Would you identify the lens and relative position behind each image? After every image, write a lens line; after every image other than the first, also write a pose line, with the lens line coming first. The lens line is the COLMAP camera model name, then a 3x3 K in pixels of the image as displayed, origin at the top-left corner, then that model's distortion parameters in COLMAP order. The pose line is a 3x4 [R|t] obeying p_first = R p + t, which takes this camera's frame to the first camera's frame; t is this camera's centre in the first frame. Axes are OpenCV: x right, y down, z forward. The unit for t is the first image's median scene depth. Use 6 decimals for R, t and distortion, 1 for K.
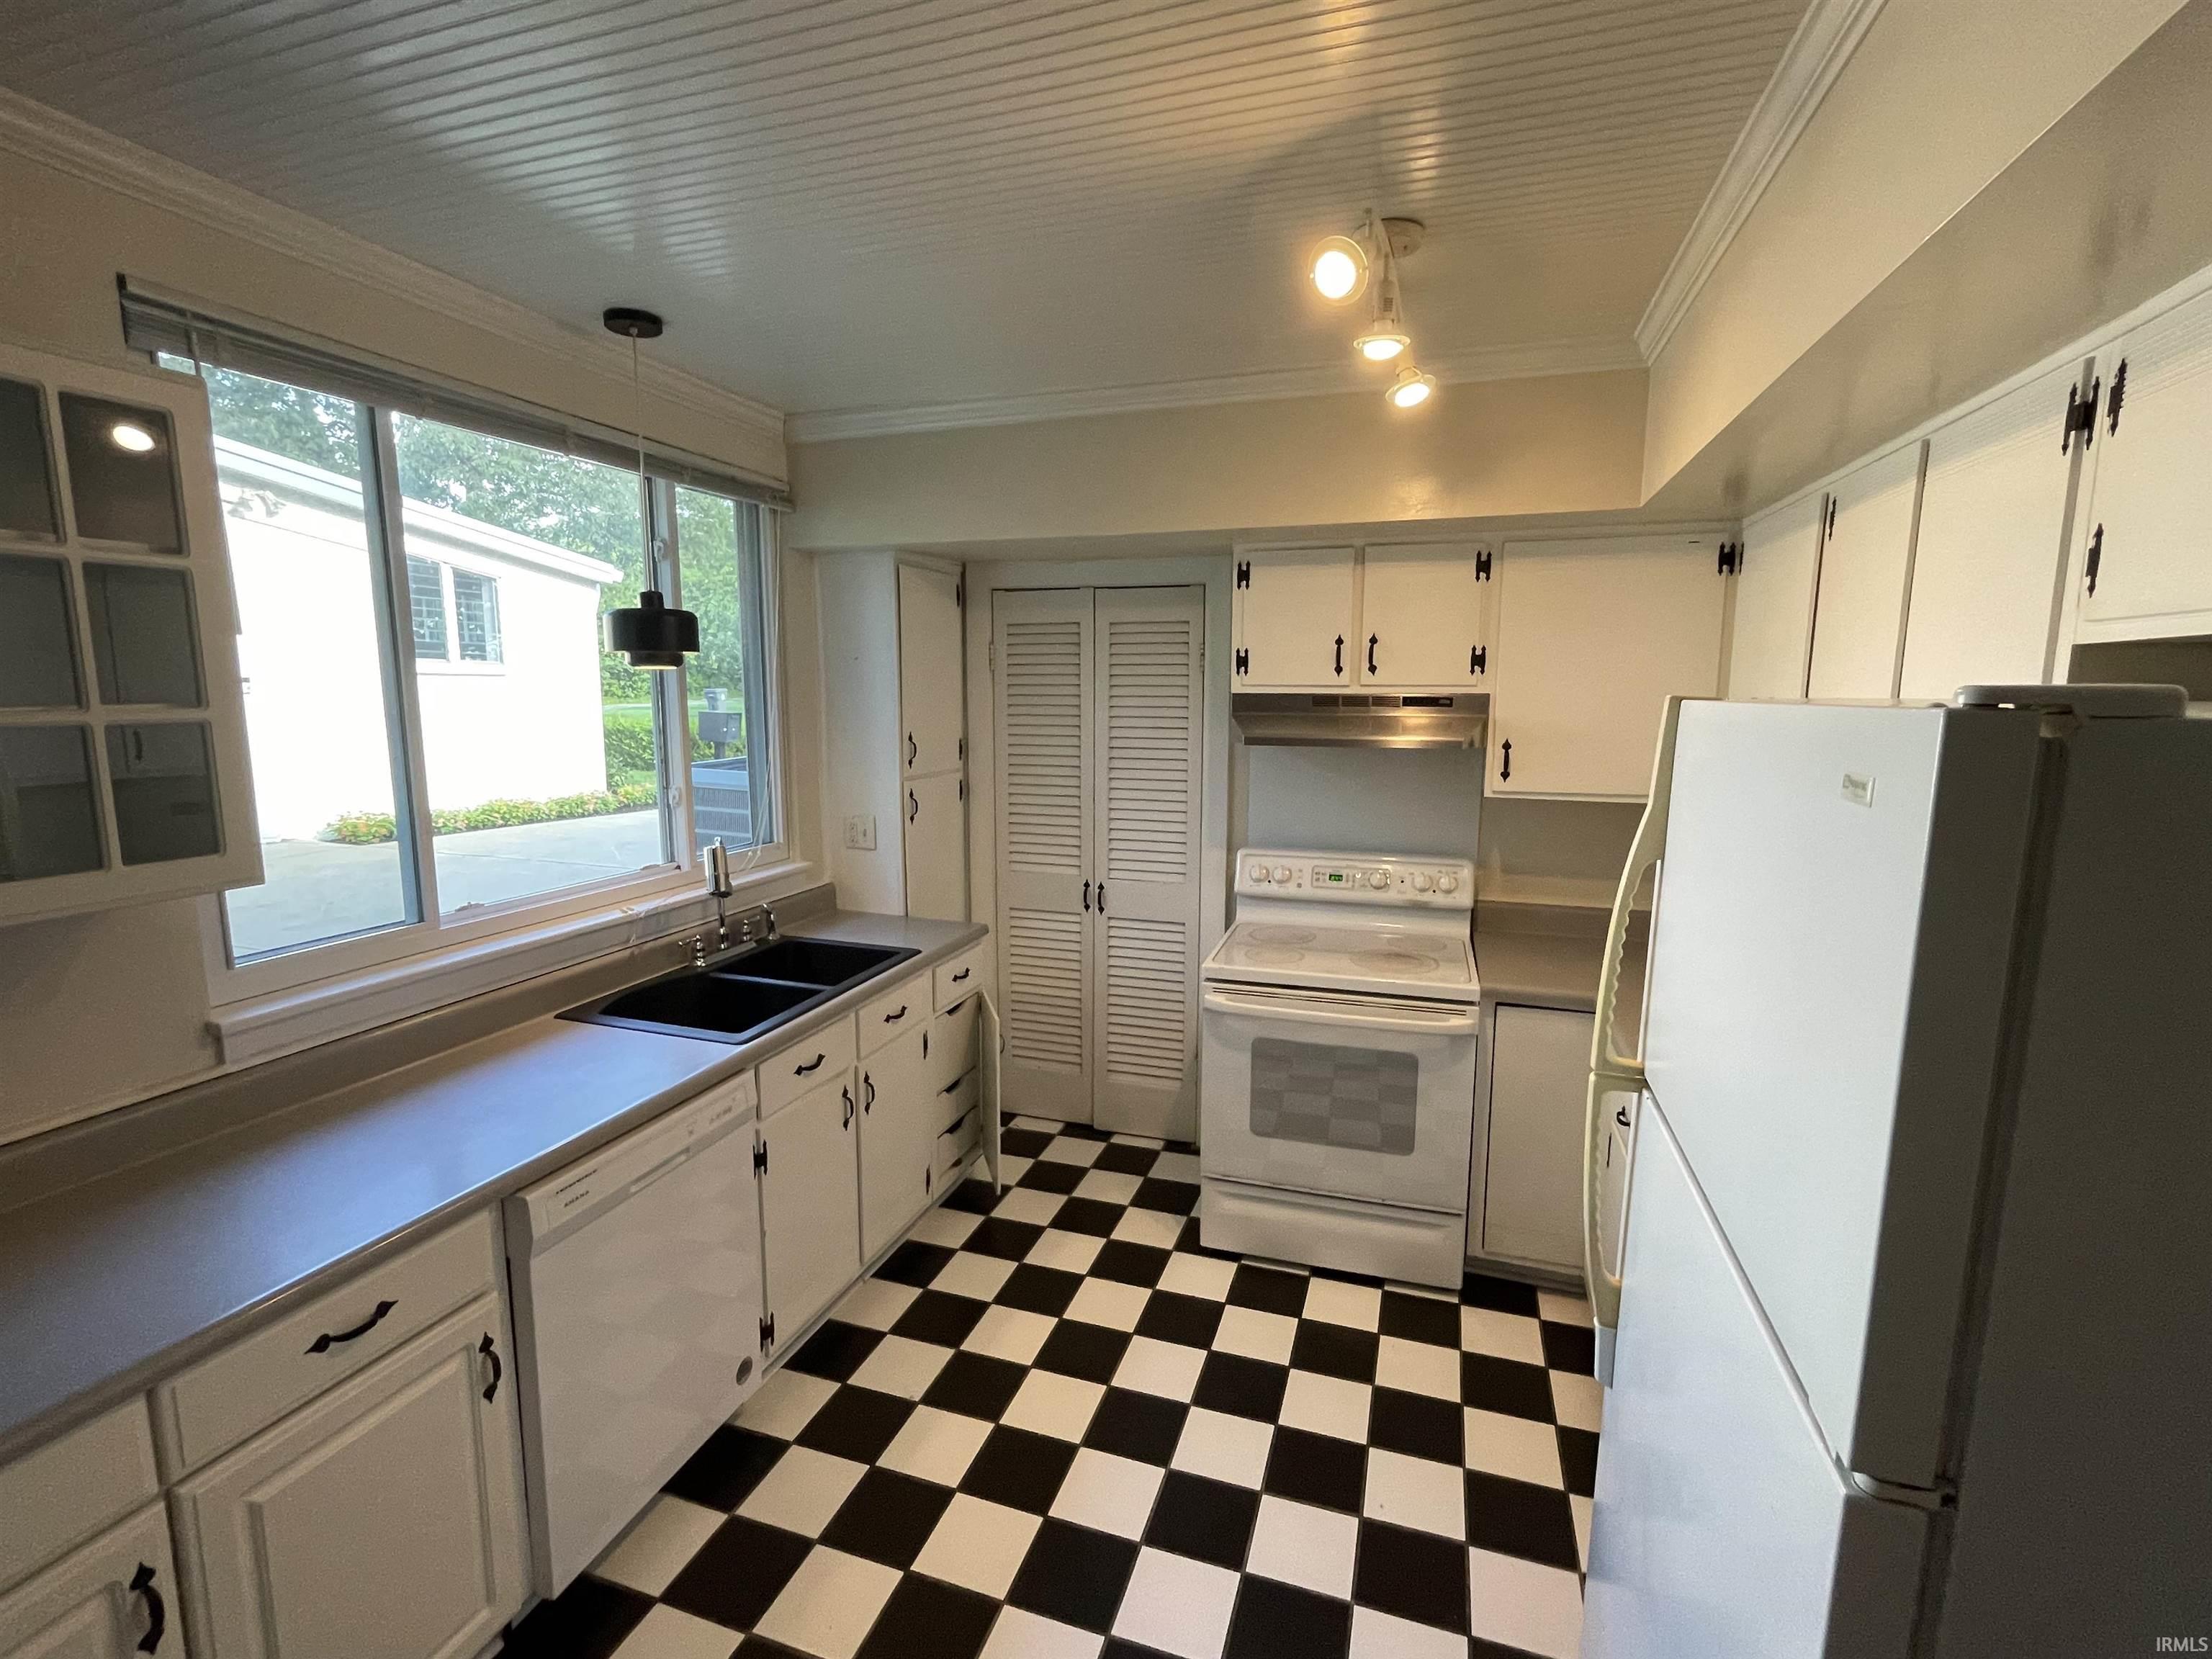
lens RADIAL K [[991.1, 0, 1106.0], [0, 991.1, 829.5], [0, 0, 1]] dist [-0.001692, -0.000022]
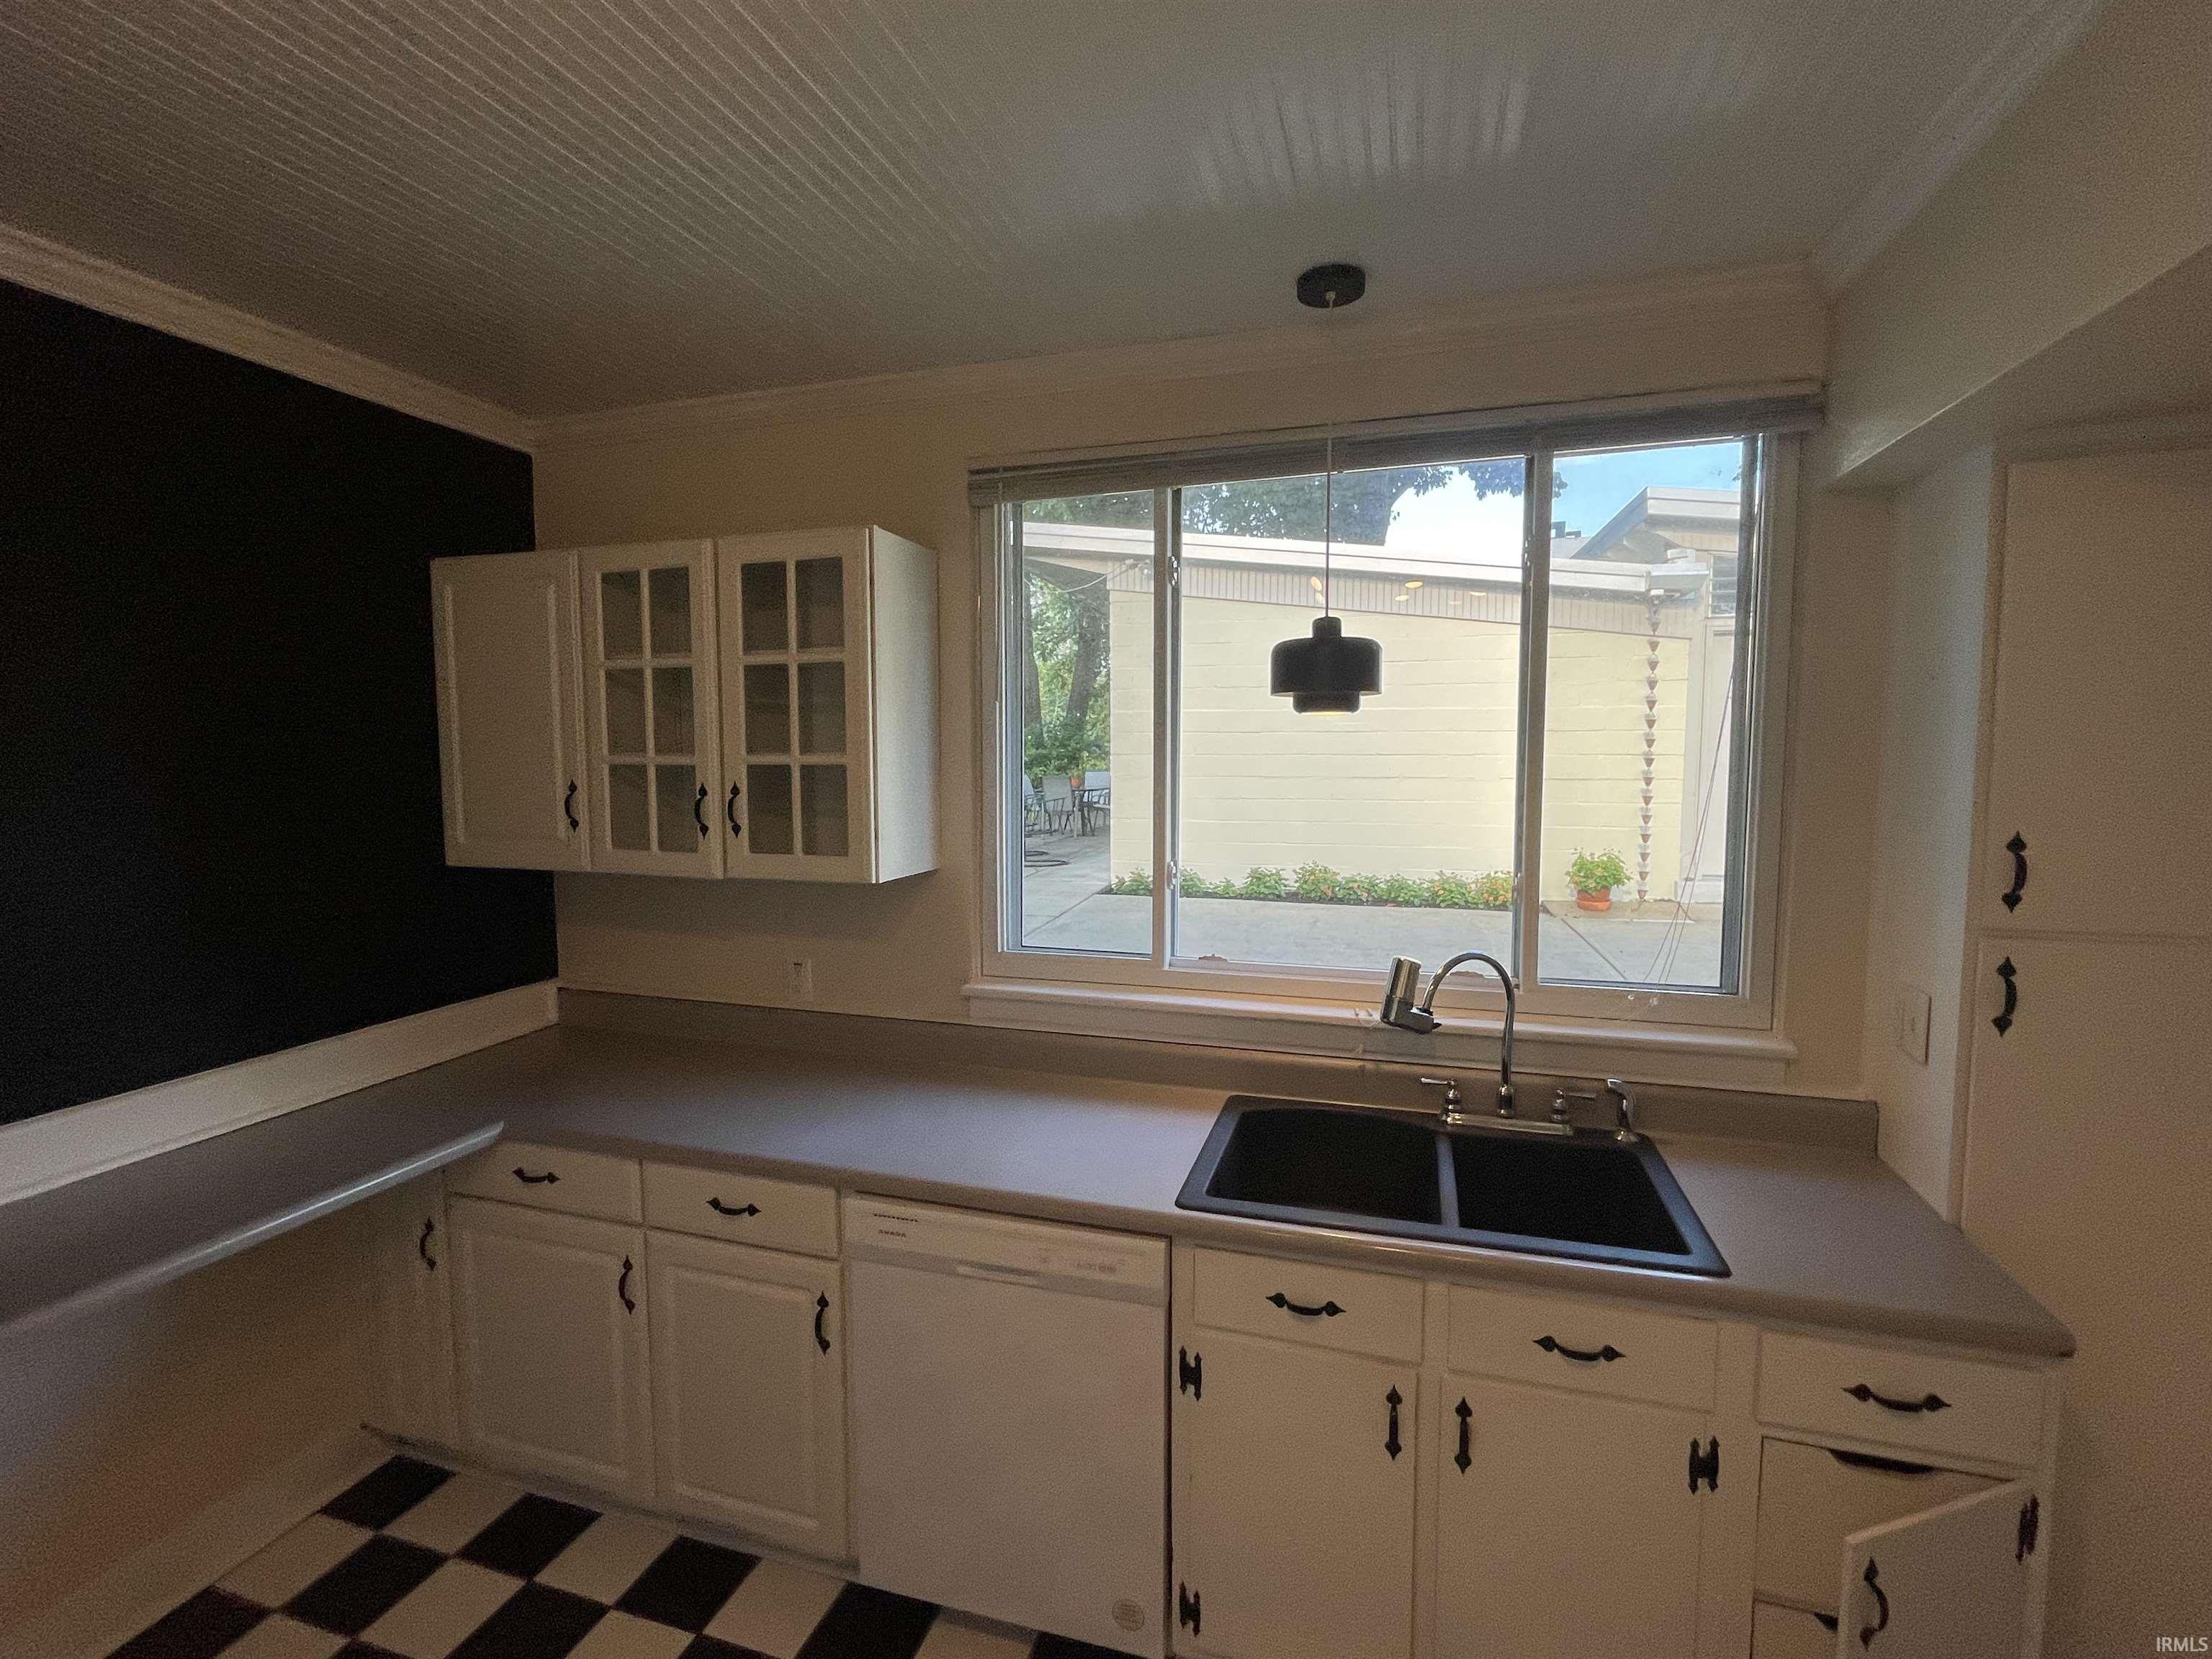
lens RADIAL K [[991.1, 0, 1106.0], [0, 991.1, 829.5], [0, 0, 1]] dist [-0.001692, -0.000022]
pose [[0.033037, 0.076217, -0.996544, 0.331644], [-0.140735, 0.987508, 0.070861, -0.103271], [0.989496, 0.137907, 0.043350, 0.803431]]
